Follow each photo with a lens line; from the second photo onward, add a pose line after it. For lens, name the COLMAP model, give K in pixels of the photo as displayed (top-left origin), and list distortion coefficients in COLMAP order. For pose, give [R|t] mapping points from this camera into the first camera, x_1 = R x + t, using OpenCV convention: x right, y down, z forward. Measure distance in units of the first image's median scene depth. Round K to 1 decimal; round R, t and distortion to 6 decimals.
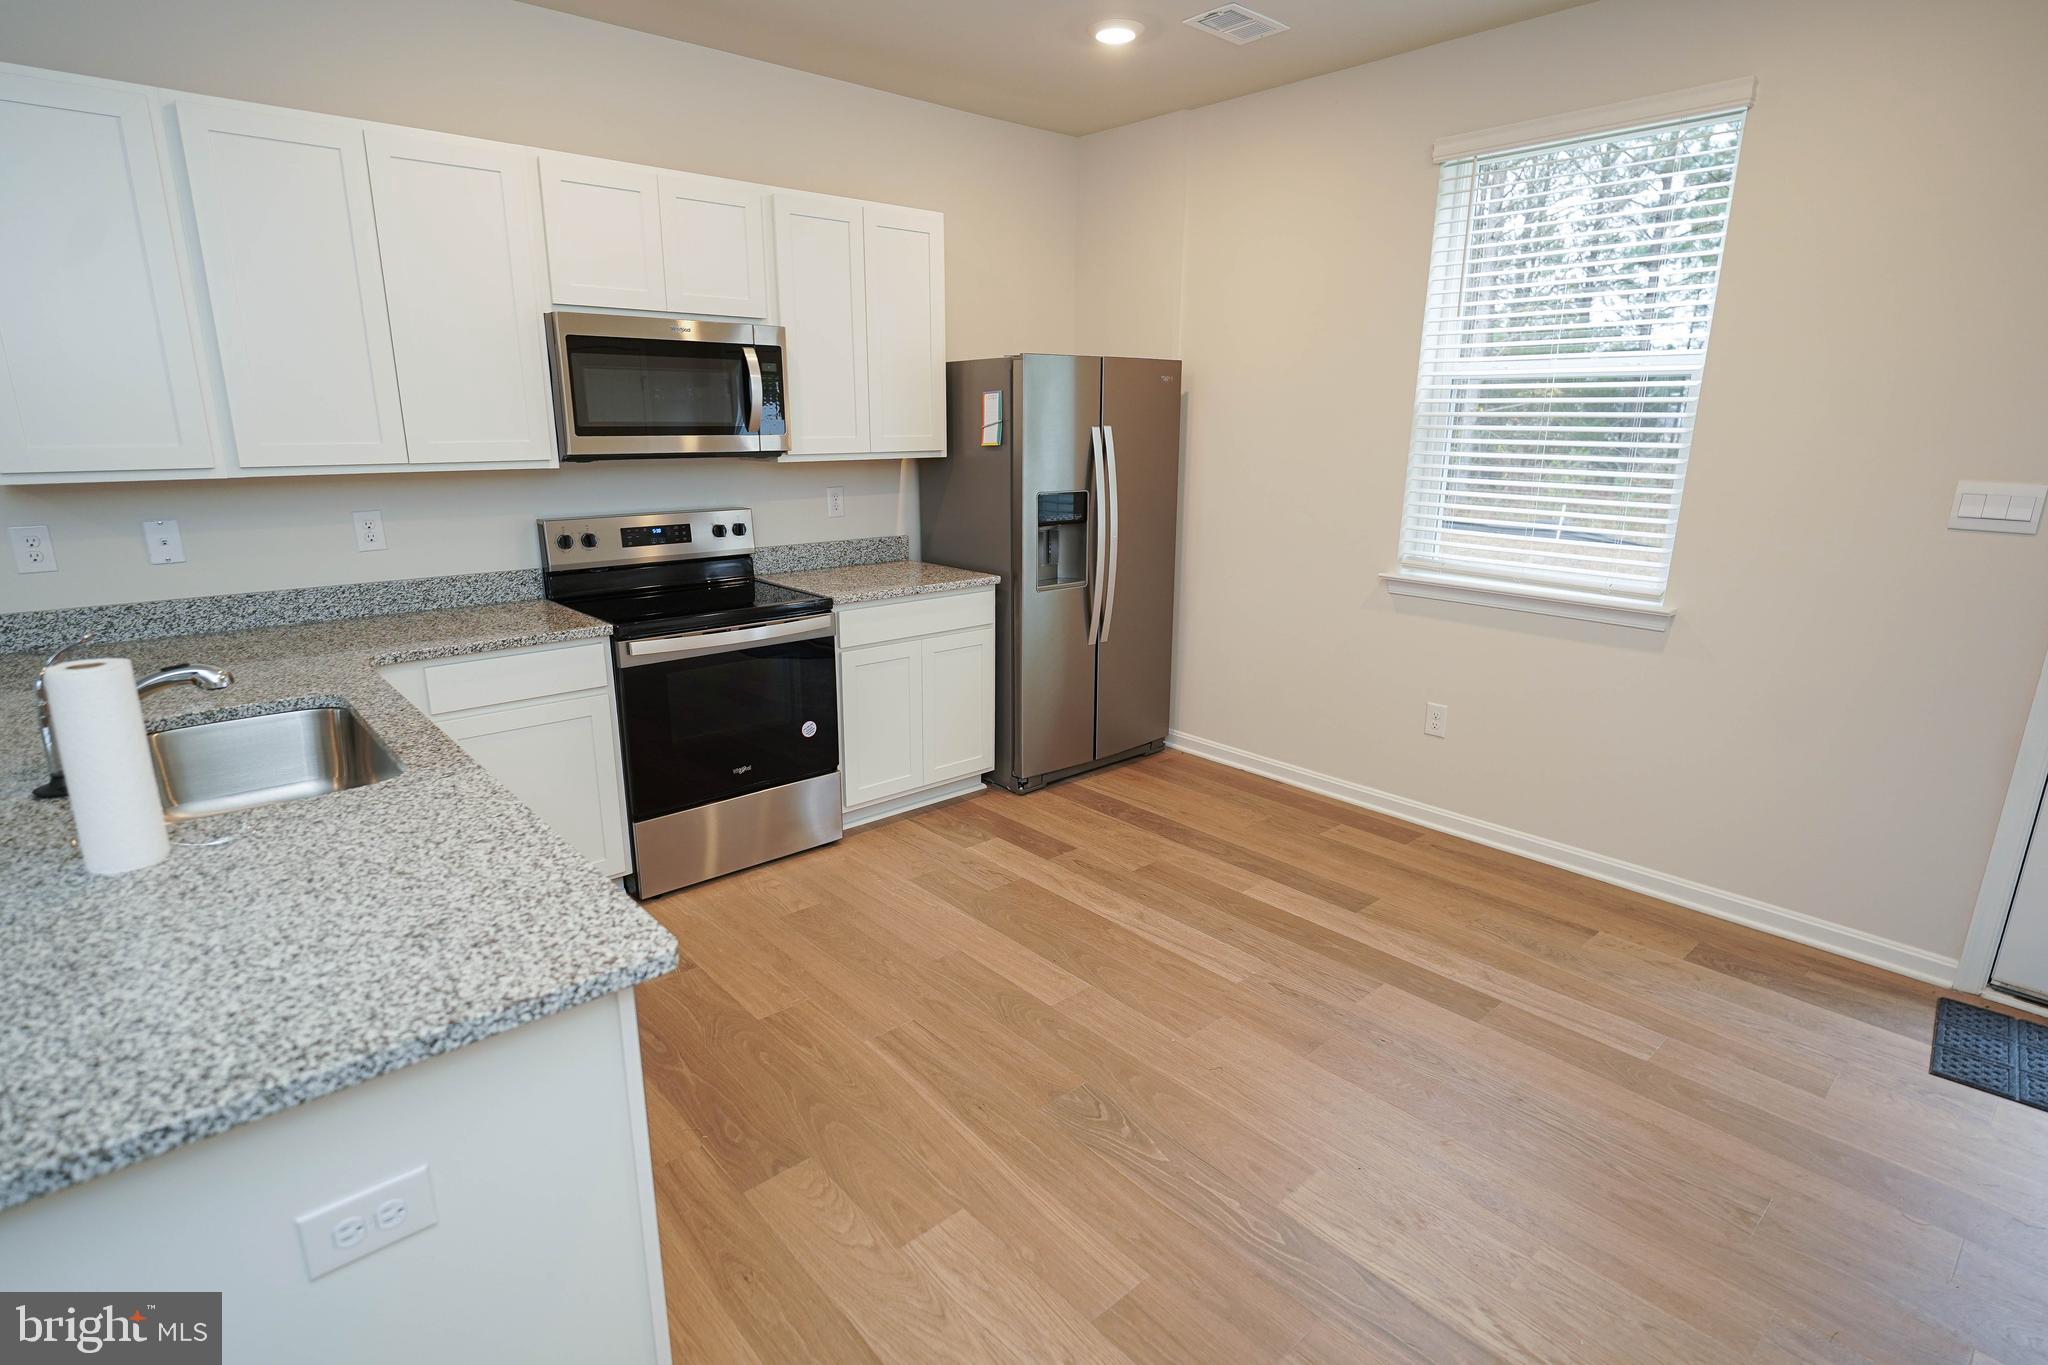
lens RADIAL K [[1008.2, 0, 1002.6], [0, 1008.2, 686.9], [0, 0, 1]] dist [-0.010519, -0.000448]
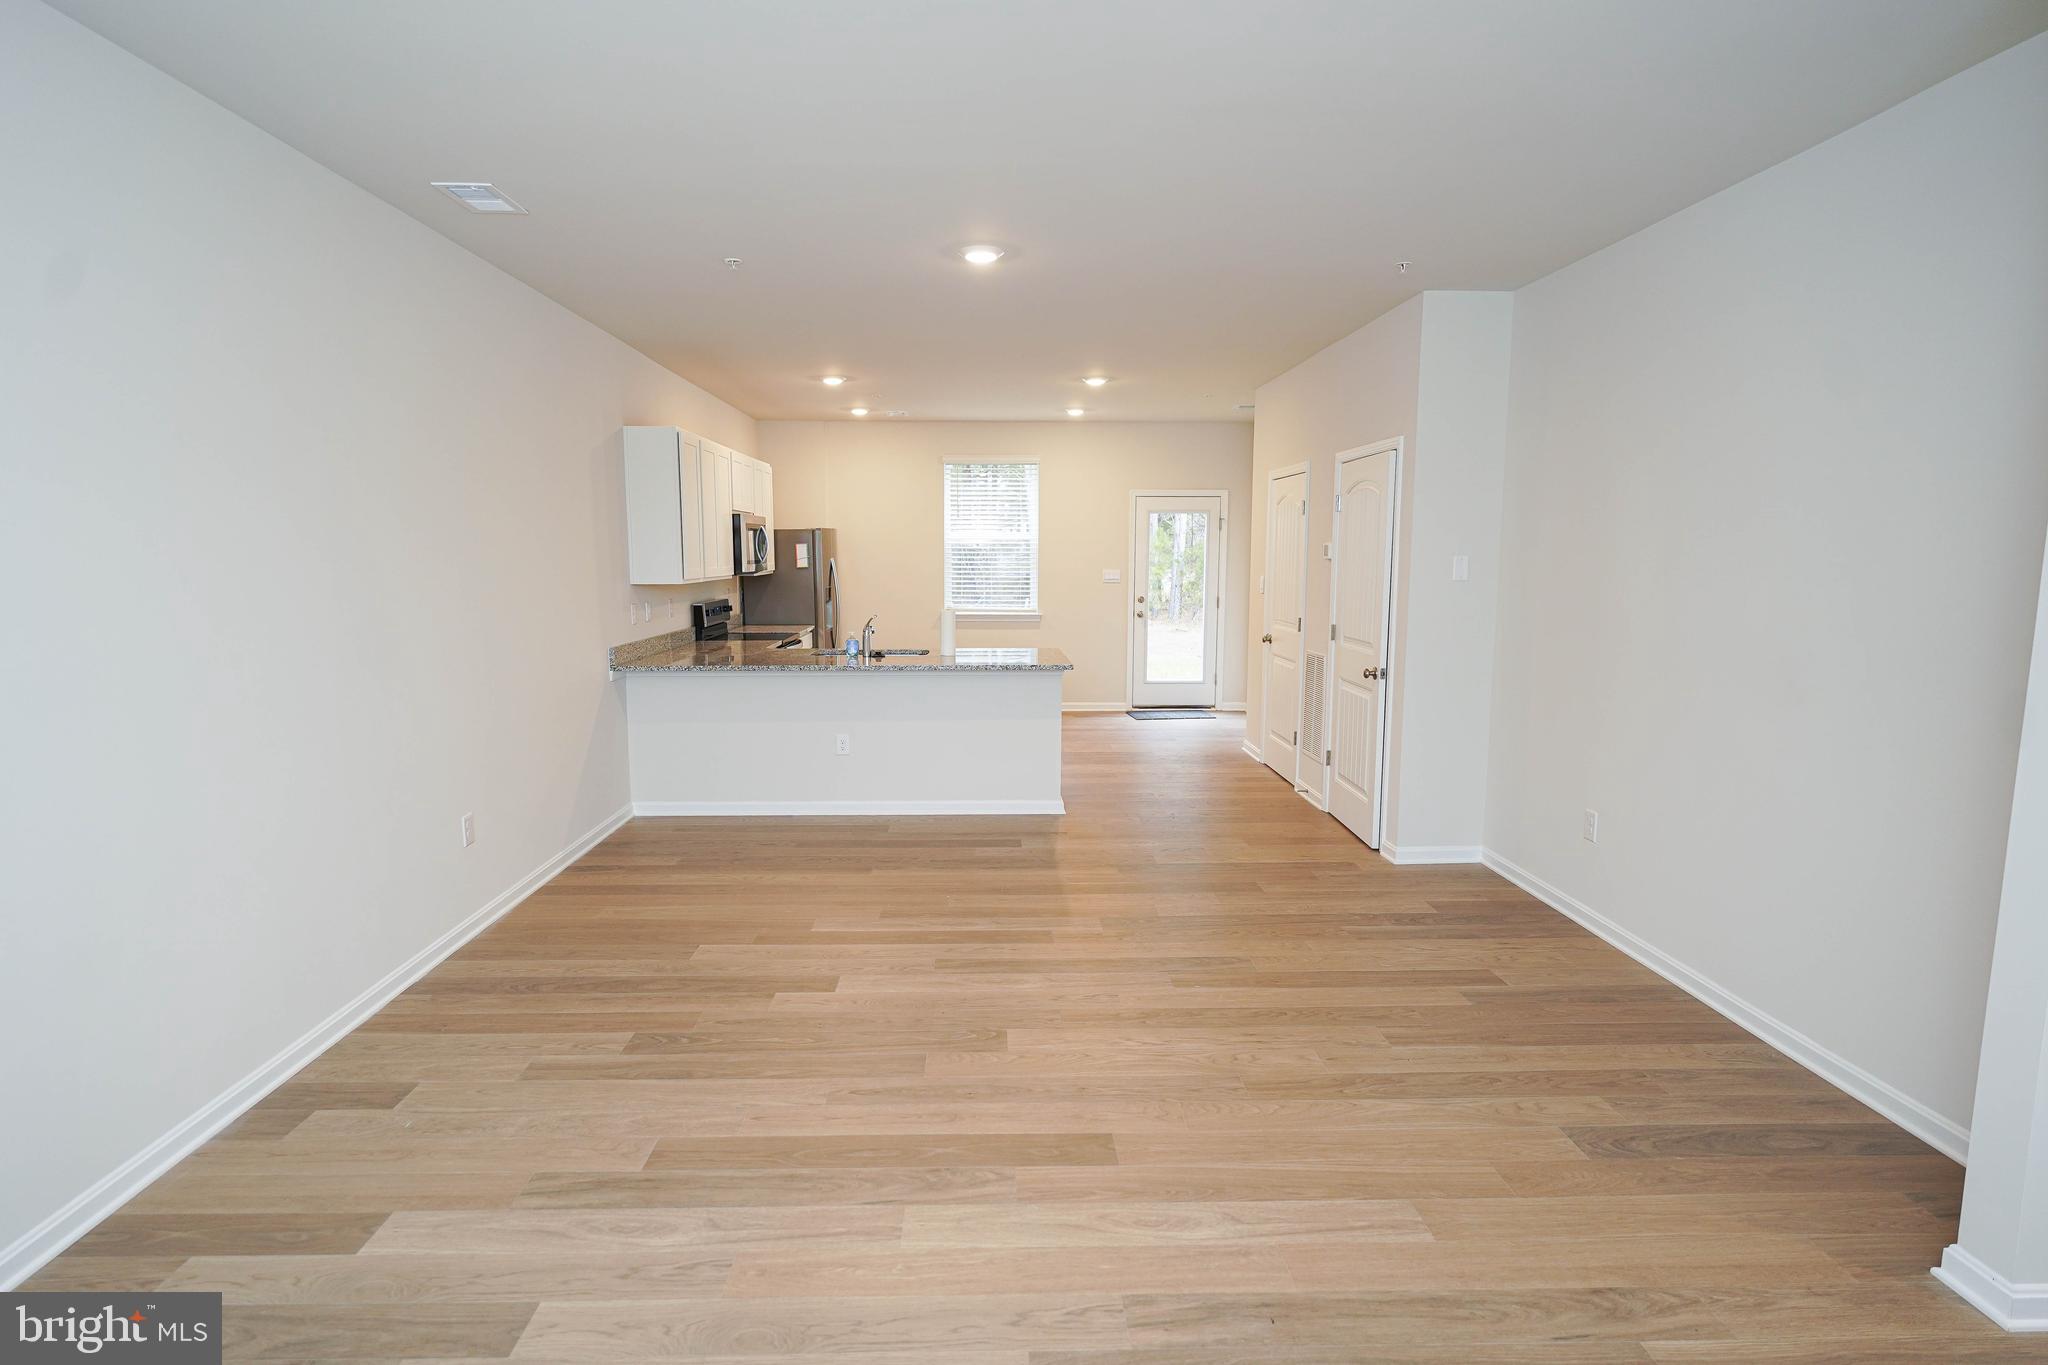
lens RADIAL K [[1063.6, 0, 1003.8], [0, 1063.6, 685.5], [0, 0, 1]] dist [-0.005254, -0.001138]
pose [[0.635743, -0.100642, 0.765312, -1.727849], [0.200080, 0.979063, -0.037456, 0.211653], [-0.745519, 0.176936, 0.642569, -0.873254]]
